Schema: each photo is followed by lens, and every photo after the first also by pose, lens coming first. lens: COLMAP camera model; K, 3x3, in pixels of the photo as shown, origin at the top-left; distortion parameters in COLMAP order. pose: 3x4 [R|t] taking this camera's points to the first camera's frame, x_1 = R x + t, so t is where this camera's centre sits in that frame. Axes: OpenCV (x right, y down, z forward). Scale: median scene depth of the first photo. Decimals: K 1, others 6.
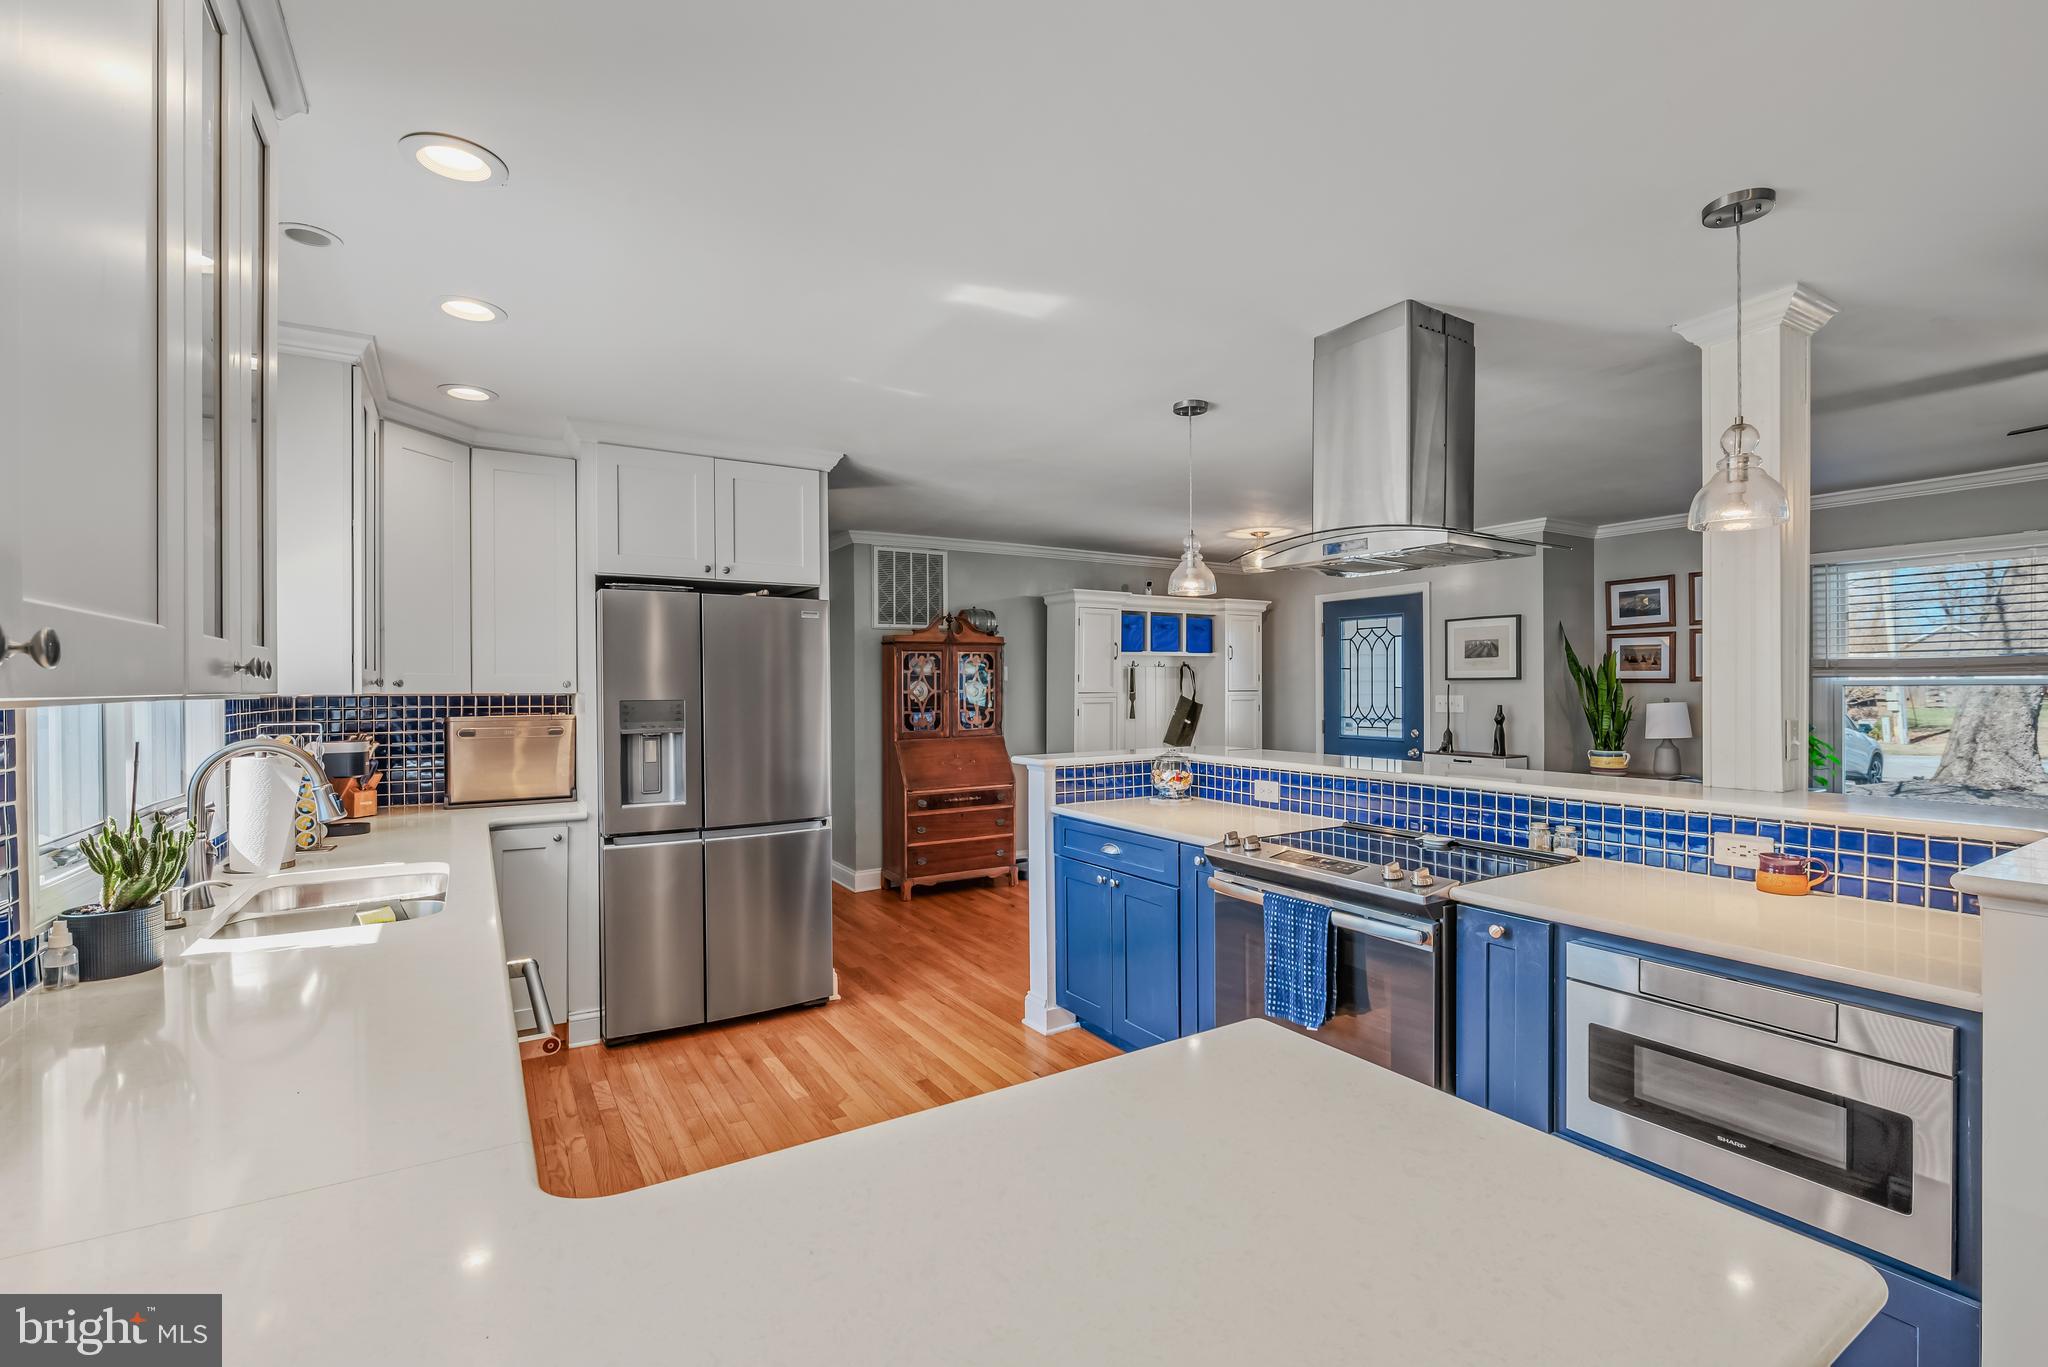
lens RADIAL K [[900.1, 0, 1035.2], [0, 900.1, 696.6], [0, 0, 1]] dist [-0.007186, -0.000966]
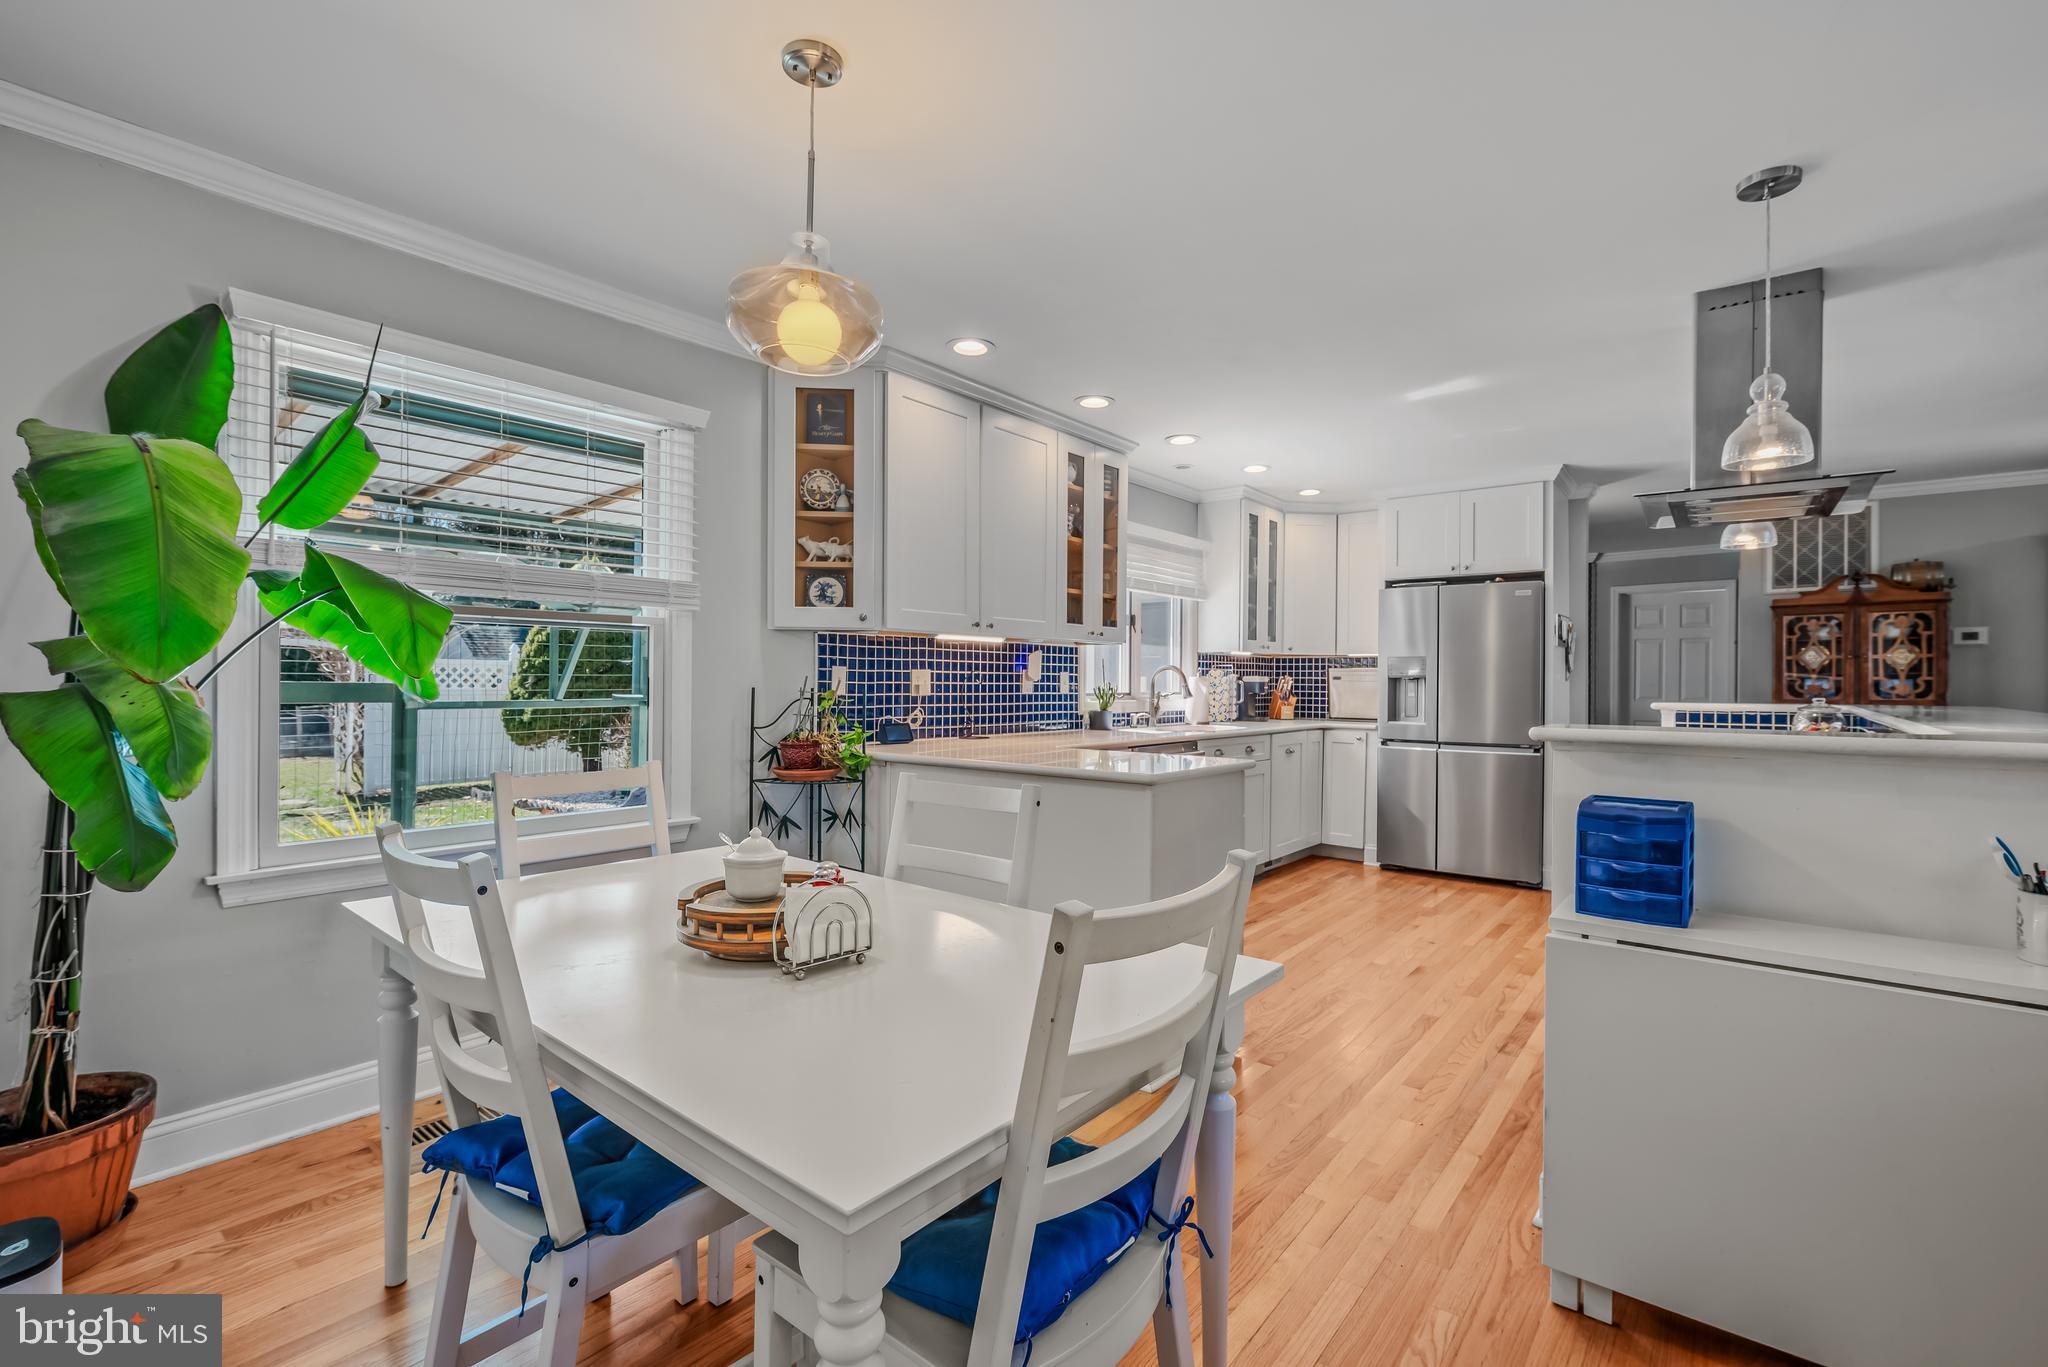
lens RADIAL K [[900.1, 0, 1037.1], [0, 900.1, 682.8], [0, 0, 1]] dist [-0.007186, -0.000966]
pose [[0.330822, 0.009656, -0.943644, 0.725330], [-0.017399, 0.999840, 0.004132, 0.046505], [0.943533, 0.015051, 0.330937, -0.114611]]
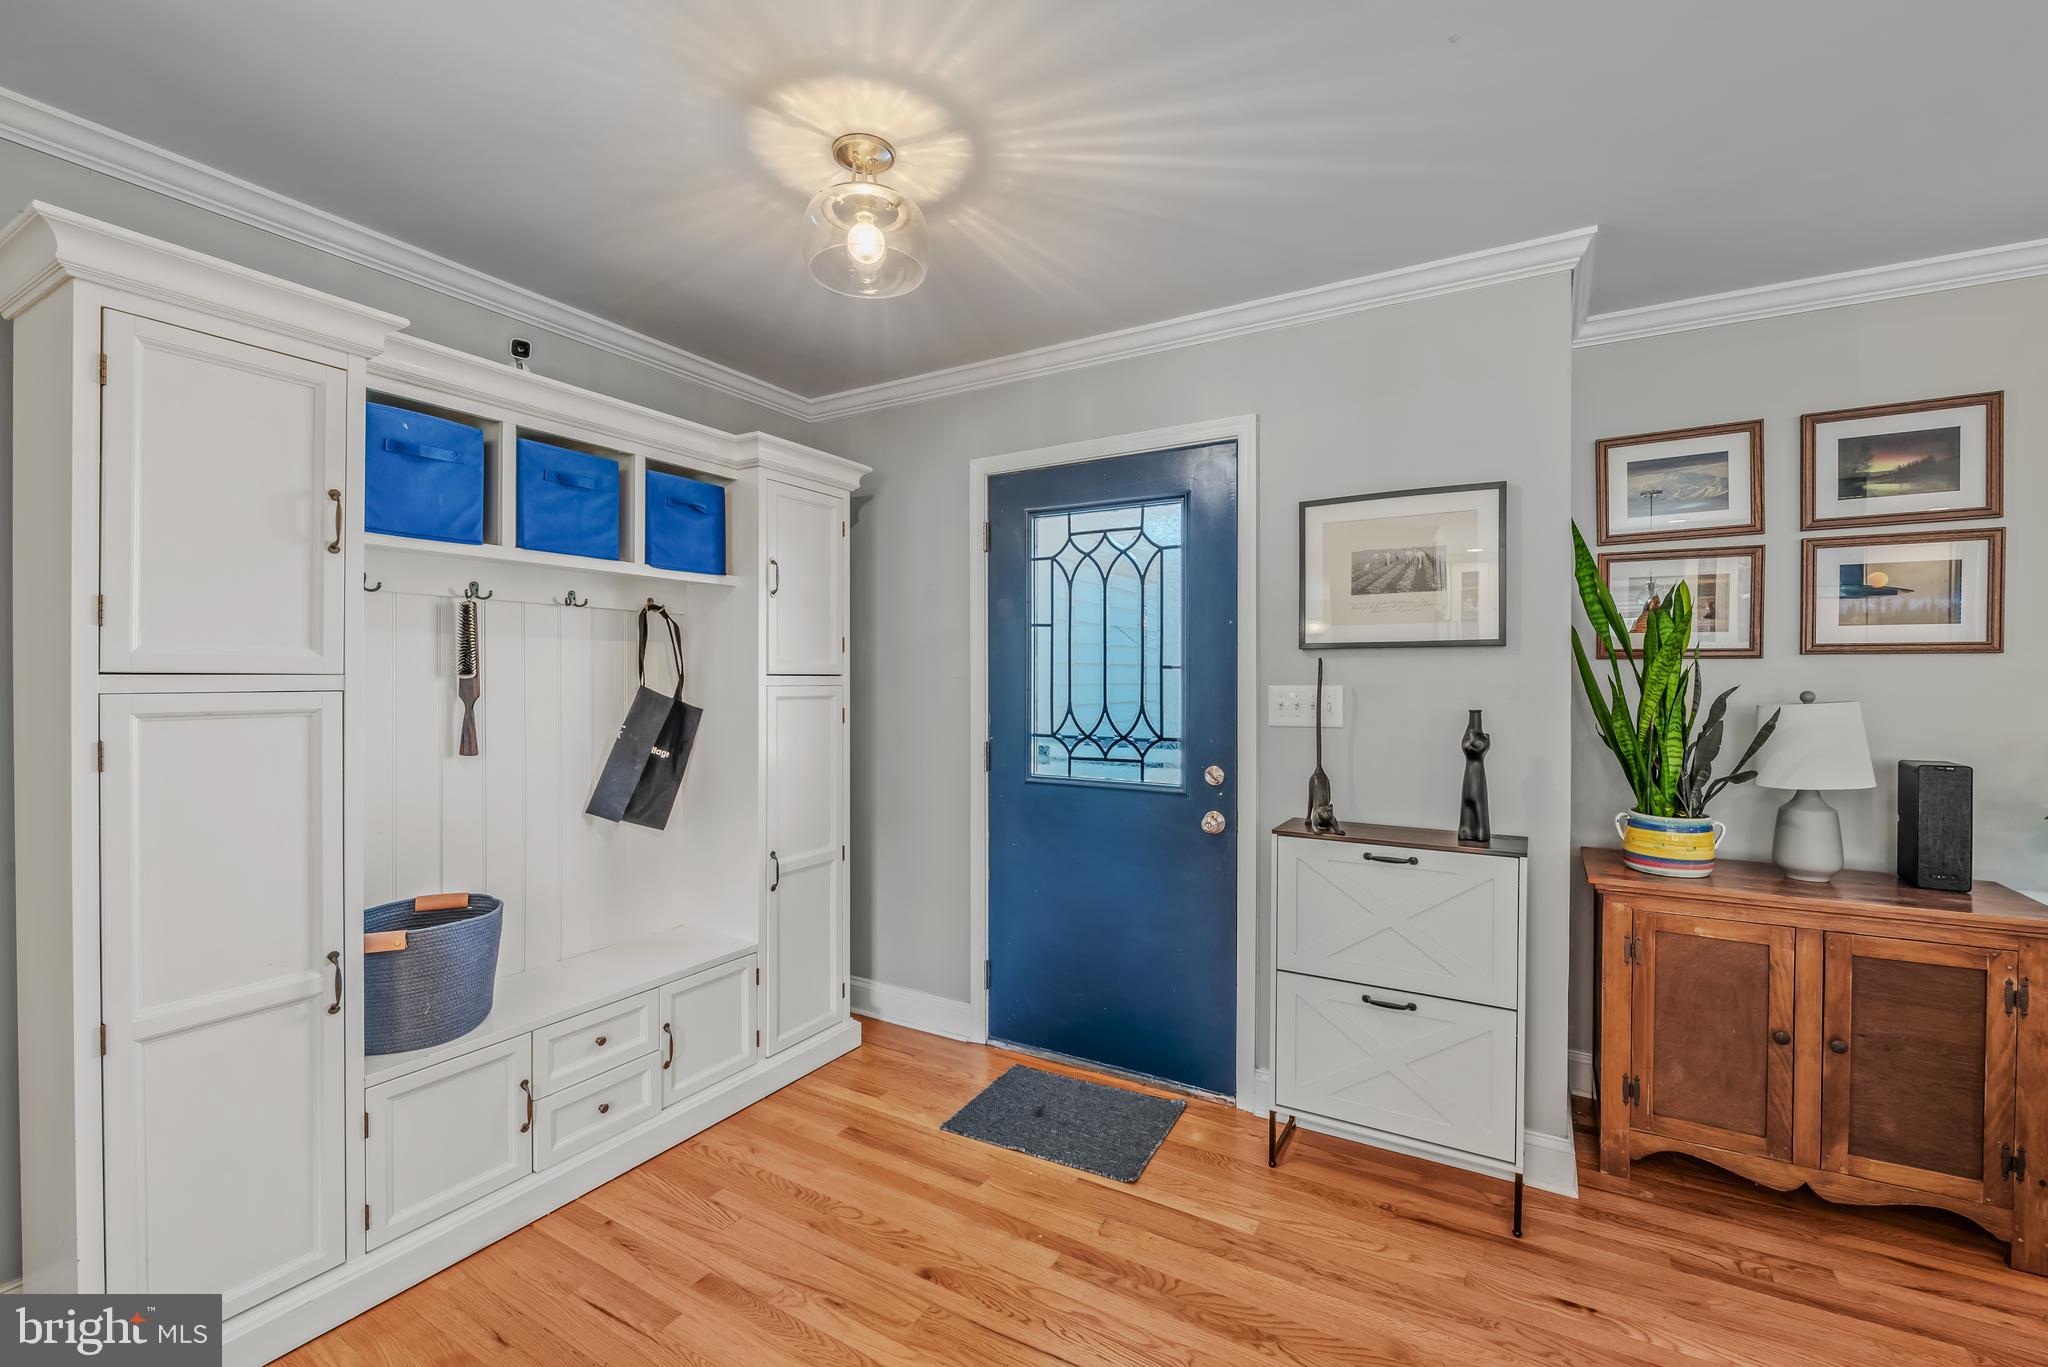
lens RADIAL K [[858.6, 0, 1028.8], [0, 858.6, 682.5], [0, 0, 1]] dist [-0.007422, -0.000632]
pose [[0.886742, 0.002707, 0.462257, 0.255636], [0.000835, 0.999972, -0.007457, -0.000010], [-0.462264, 0.006998, 0.886715, 1.102187]]
